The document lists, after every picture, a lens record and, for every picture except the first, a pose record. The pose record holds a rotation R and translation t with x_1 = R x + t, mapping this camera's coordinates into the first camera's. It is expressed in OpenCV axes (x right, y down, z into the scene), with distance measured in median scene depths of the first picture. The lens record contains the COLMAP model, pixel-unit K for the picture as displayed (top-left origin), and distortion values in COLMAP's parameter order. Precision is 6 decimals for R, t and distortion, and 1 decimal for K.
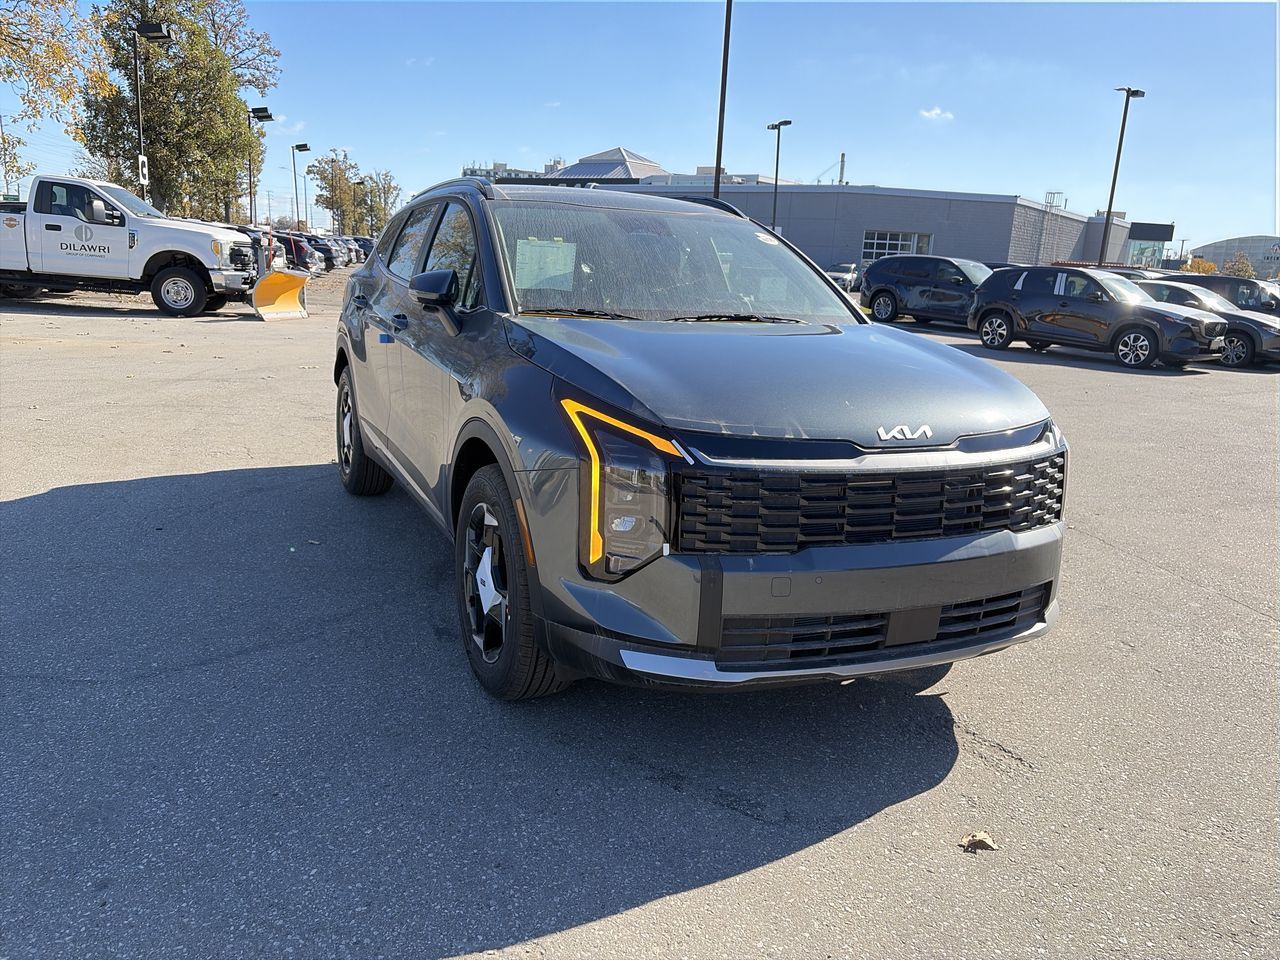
lens RADIAL K [[978.4, 0, 628.6], [0, 978.4, 479.6], [0, 0, 1]] dist [0.060291, -0.066570]
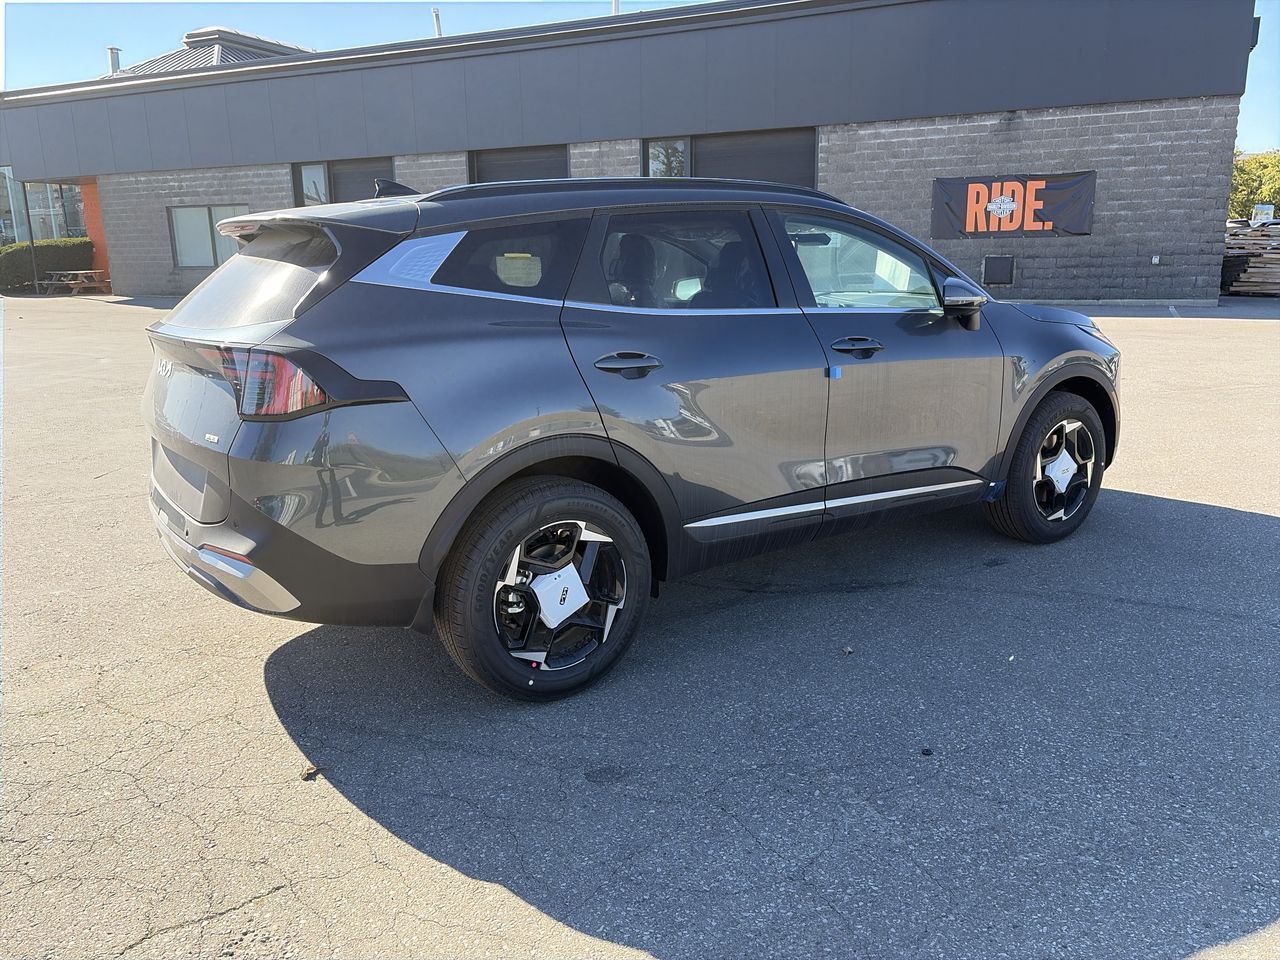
lens RADIAL K [[973.8, 0, 637.5], [0, 973.8, 473.4], [0, 0, 1]] dist [0.030606, 0.001169]
pose [[-0.181949, -0.261701, 0.947843, -1.065515], [0.226415, 0.926882, 0.299377, -0.361003], [-0.956886, 0.269078, -0.109393, 1.303486]]
